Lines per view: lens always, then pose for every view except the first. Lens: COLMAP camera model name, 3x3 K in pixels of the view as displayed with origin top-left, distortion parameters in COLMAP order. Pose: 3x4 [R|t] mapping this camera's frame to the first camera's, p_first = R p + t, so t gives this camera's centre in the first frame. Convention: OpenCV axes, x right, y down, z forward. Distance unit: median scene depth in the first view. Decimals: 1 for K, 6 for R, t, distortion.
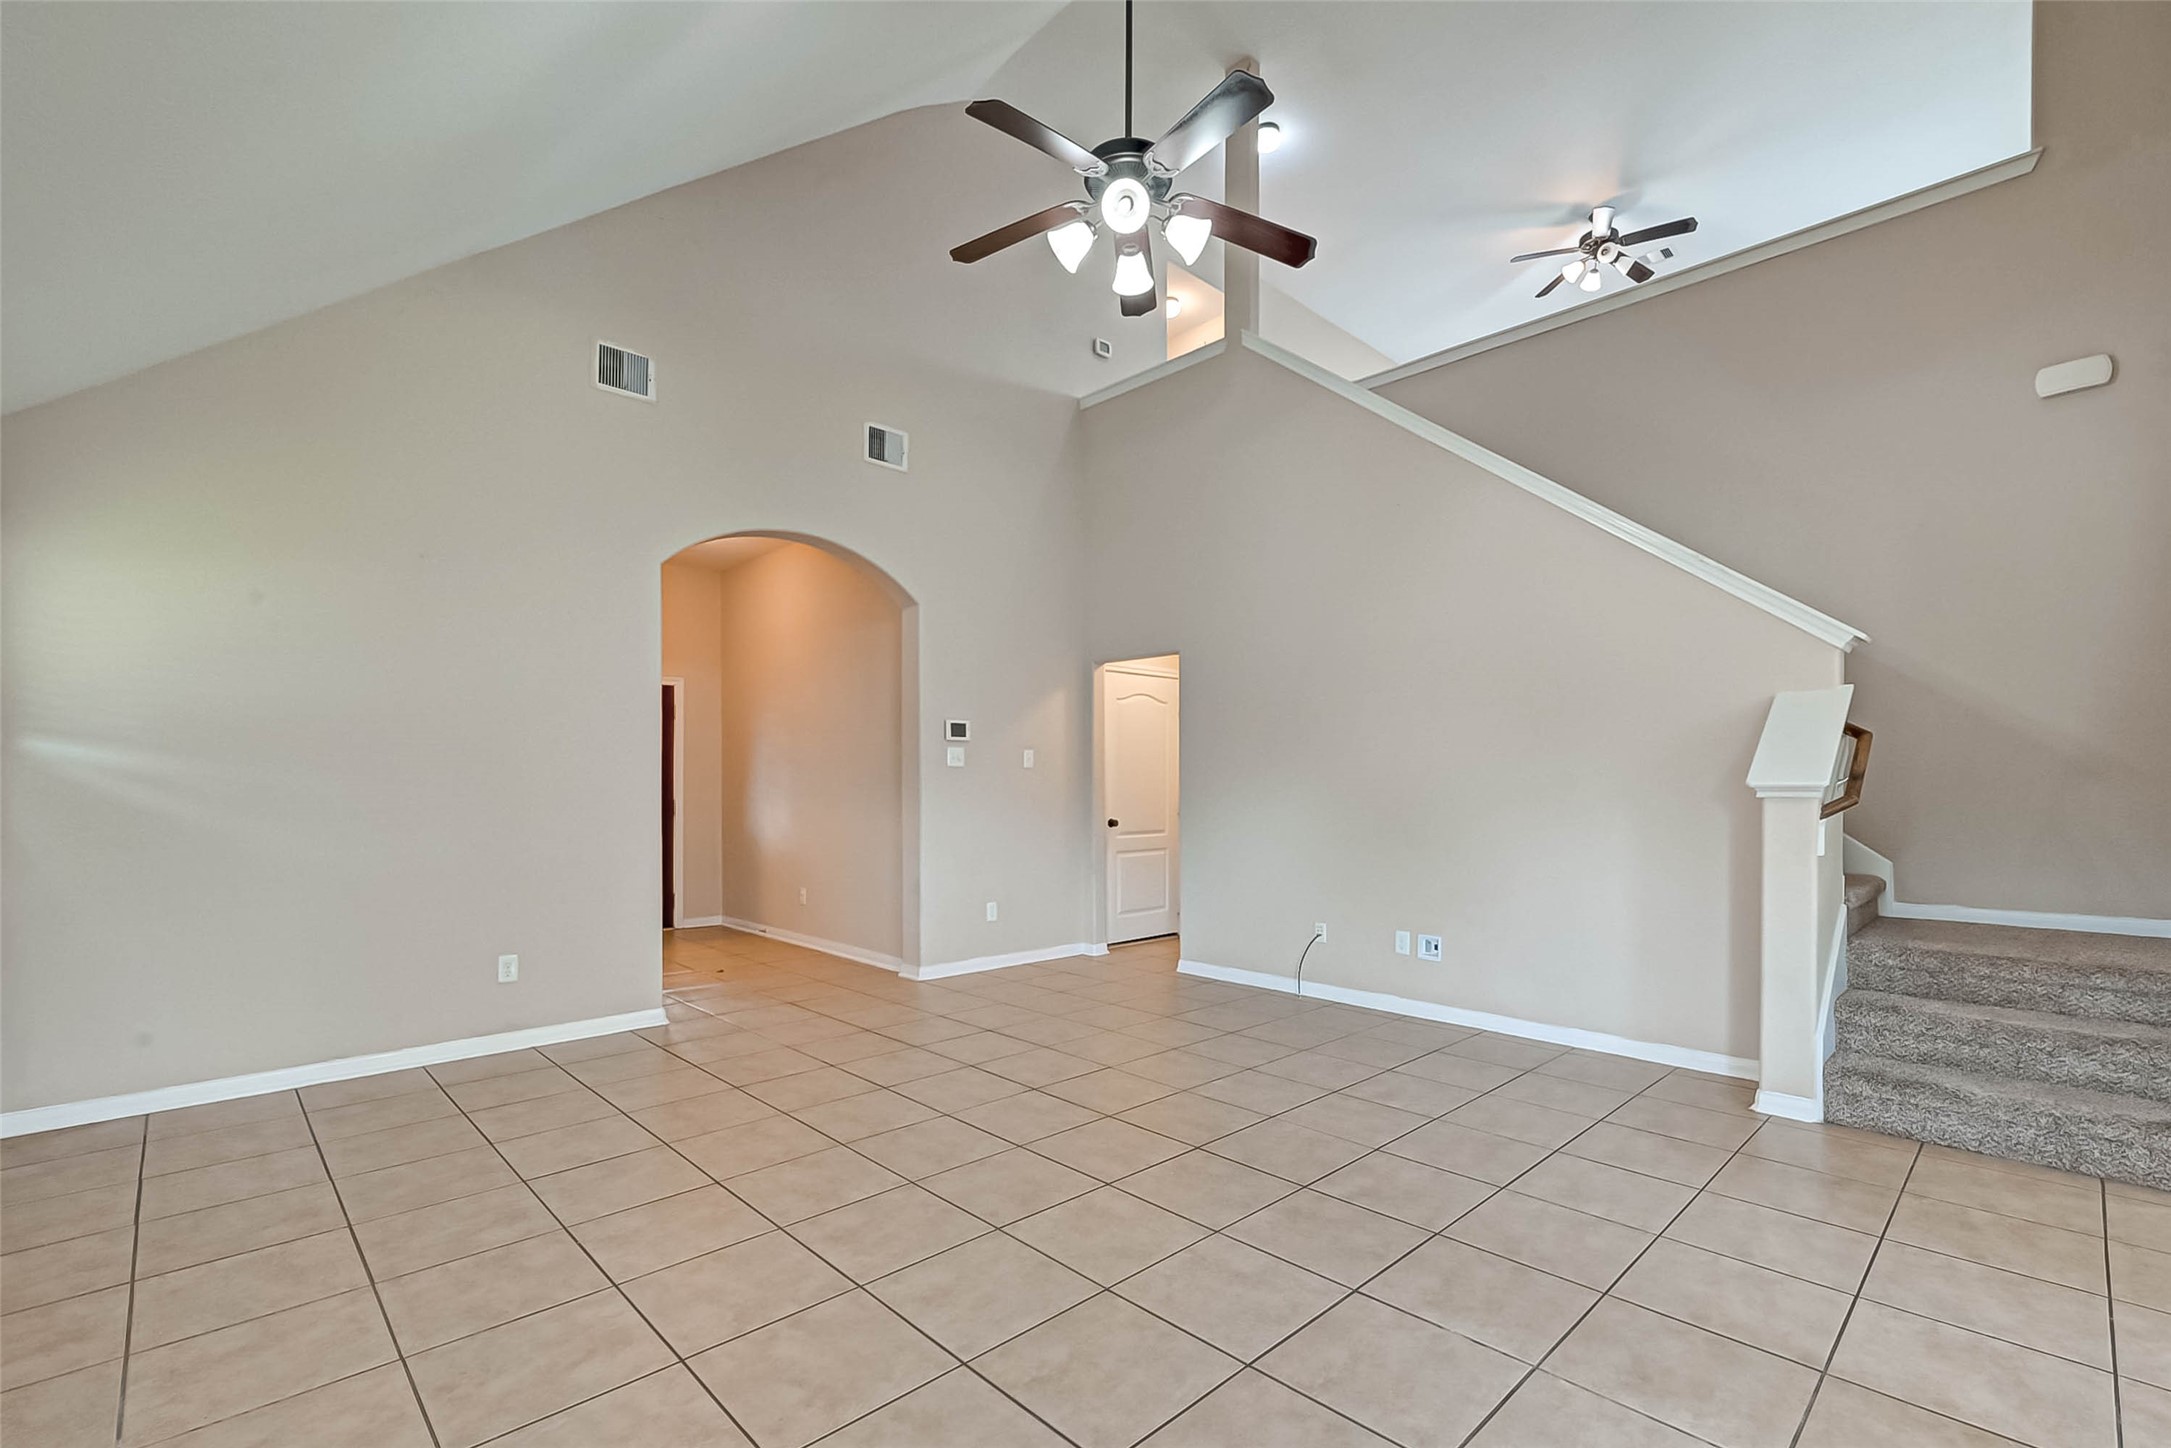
lens RADIAL K [[976.8, 0, 1108.4], [0, 976.8, 782.7], [0, 0, 1]] dist [-0.000427, 0.000832]
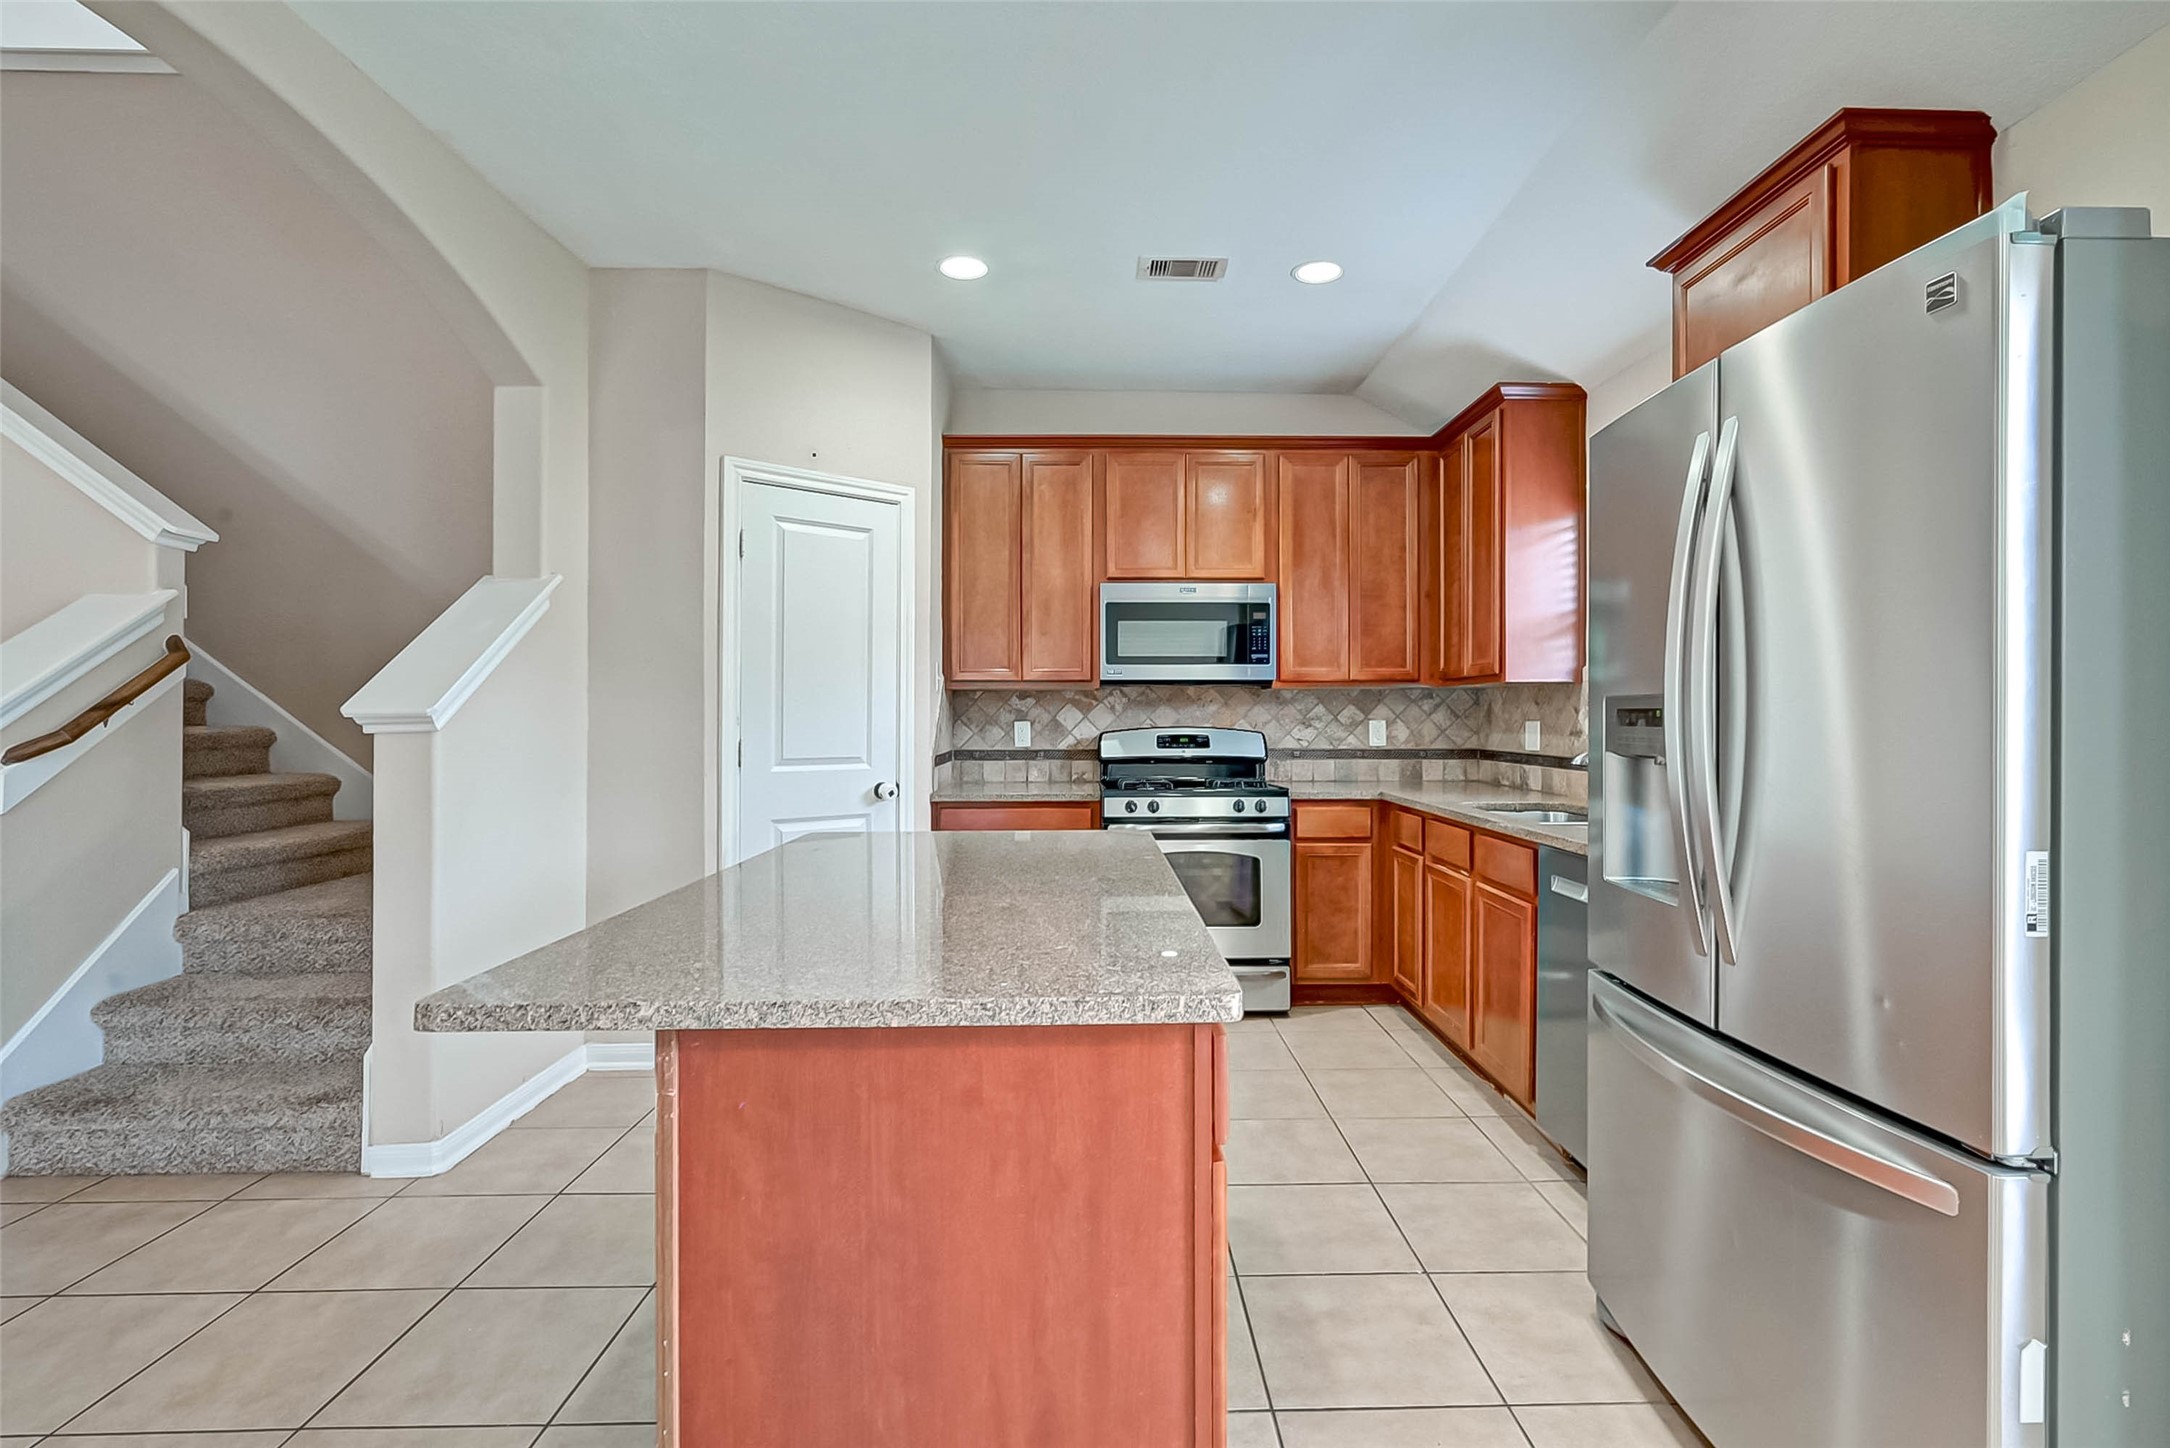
lens RADIAL K [[976.3, 0, 1105.9], [0, 976.3, 716.7], [0, 0, 1]] dist [-0.000427, 0.000832]
pose [[0.670108, -0.003117, 0.742257, 0.479102], [0.000938, 0.999994, 0.003353, -0.000104], [-0.742263, -0.001551, 0.670107, -0.066538]]
